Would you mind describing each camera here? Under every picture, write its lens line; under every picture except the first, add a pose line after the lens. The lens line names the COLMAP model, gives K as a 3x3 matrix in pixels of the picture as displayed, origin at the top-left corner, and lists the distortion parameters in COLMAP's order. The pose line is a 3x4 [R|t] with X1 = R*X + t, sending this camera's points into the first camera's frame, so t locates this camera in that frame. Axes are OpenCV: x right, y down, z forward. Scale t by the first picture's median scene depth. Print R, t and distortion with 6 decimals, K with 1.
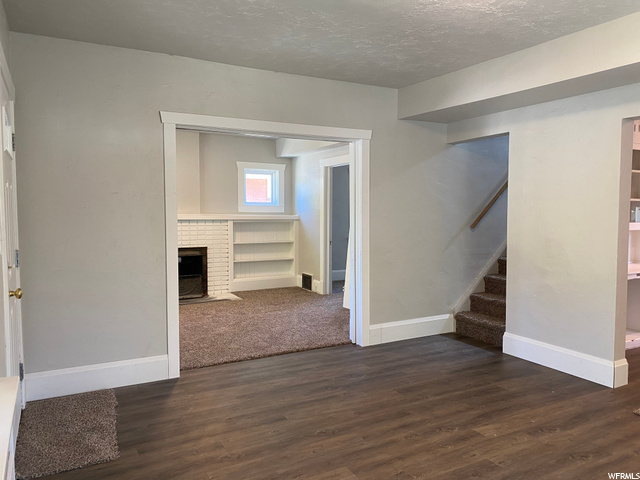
lens RADIAL K [[489.0, 0, 319.0], [0, 489.0, 239.0], [0, 0, 1]] dist [0.033278, -0.038733]
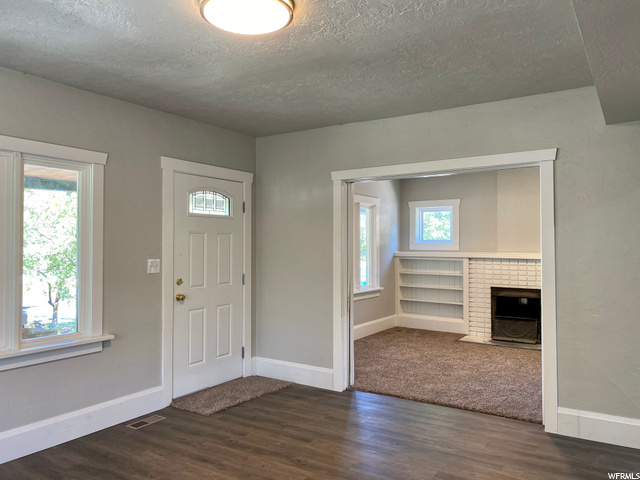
lens RADIAL K [[489.0, 0, 319.0], [0, 489.0, 240.3], [0, 0, 1]] dist [0.033278, -0.038733]
pose [[0.465310, -0.009111, -0.885101, 0.720147], [-0.053106, 0.997858, -0.038190, -0.032734], [0.883553, 0.064774, 0.463830, 0.379379]]
